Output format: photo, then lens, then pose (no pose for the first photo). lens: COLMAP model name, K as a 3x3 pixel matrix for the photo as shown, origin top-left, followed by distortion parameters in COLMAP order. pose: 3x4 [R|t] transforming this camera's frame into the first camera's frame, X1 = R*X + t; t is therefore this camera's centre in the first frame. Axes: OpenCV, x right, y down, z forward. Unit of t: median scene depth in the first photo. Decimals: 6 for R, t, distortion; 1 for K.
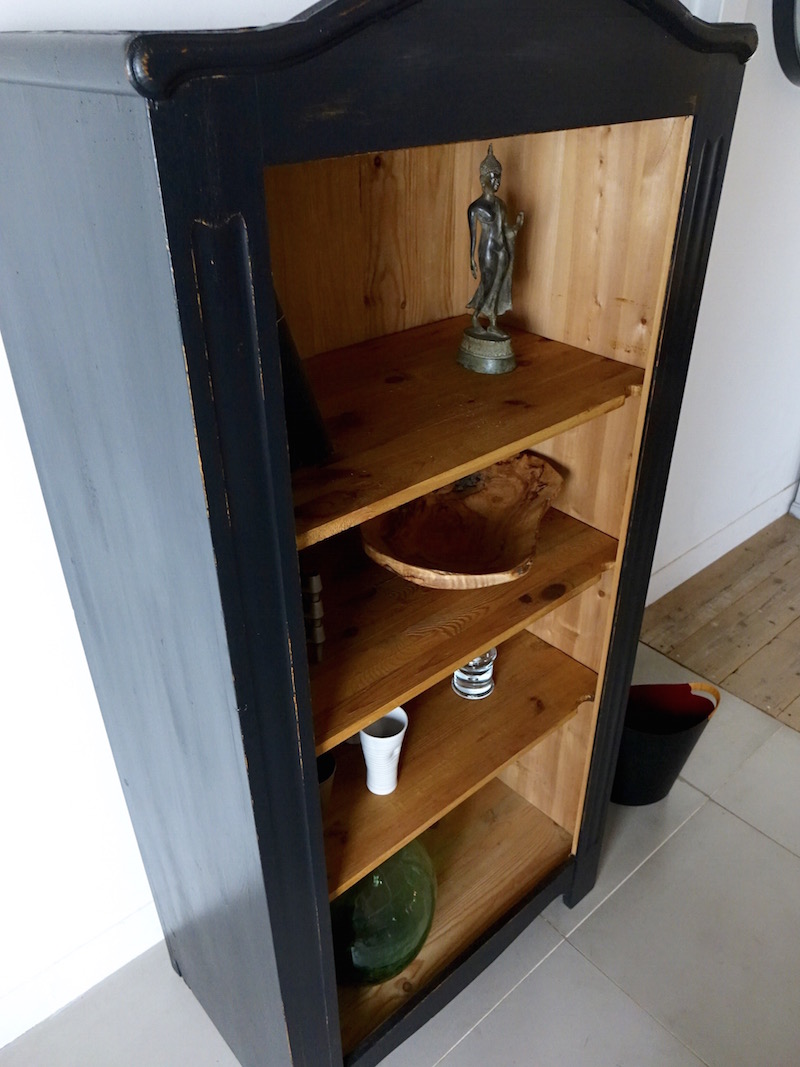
lens RADIAL K [[817.7, 0, 400.0], [0, 817.7, 533.5], [0, 0, 1]] dist [-0.000121, 0.000011]
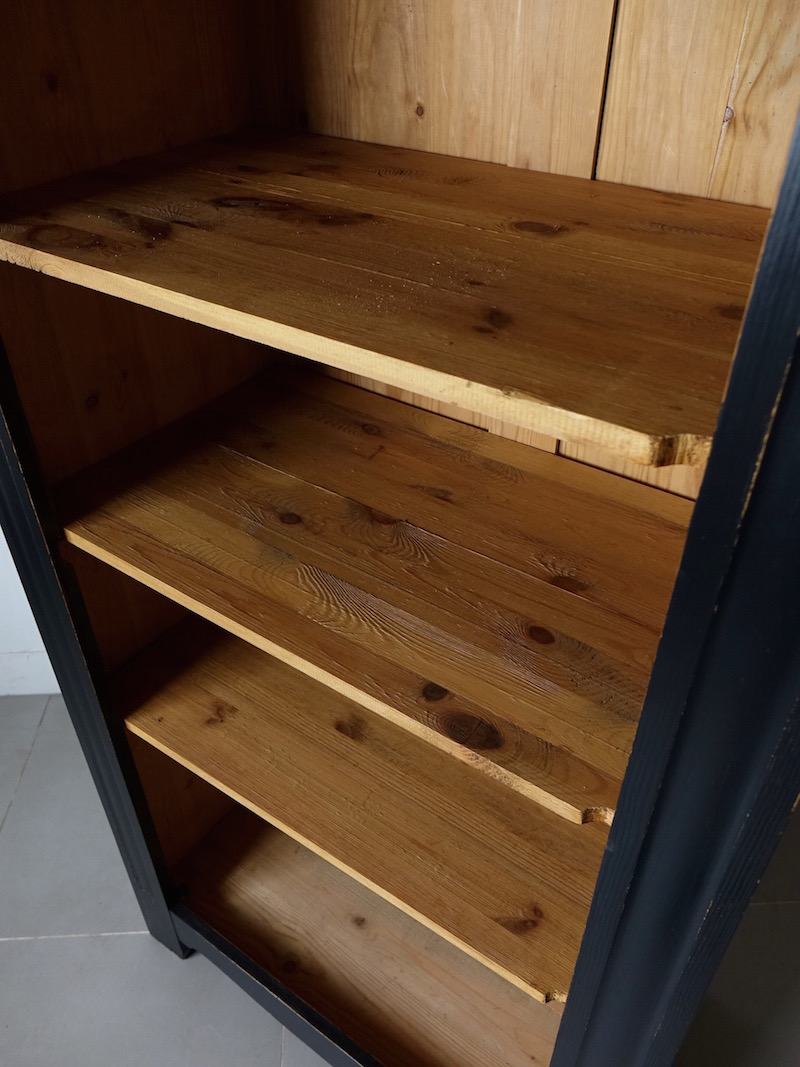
lens RADIAL K [[817.7, 0, 400.0], [0, 817.7, 533.5], [0, 0, 1]] dist [-0.000121, 0.000011]
pose [[0.231825, 0.593566, -0.770673, 0.500375], [-0.507889, 0.749553, 0.424522, -0.214011], [0.829642, 0.293001, 0.475231, 0.699521]]
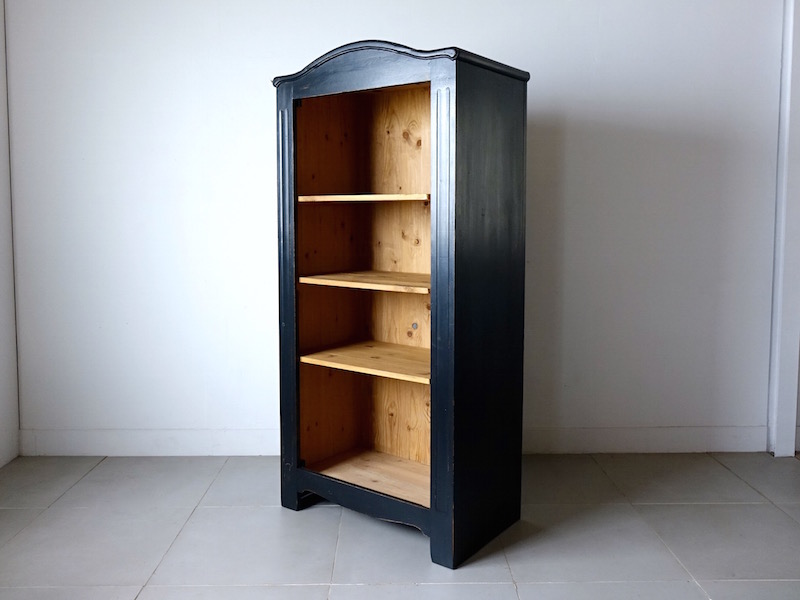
lens RADIAL K [[694.3, 0, 402.1], [0, 694.3, 268.1], [0, 0, 1]] dist [0.005646, 0.002634]
pose [[0.219327, 0.081098, -0.972275, 2.000659], [-0.513221, 0.857114, -0.044281, 0.125665], [0.829759, 0.508704, 0.229609, 0.550320]]
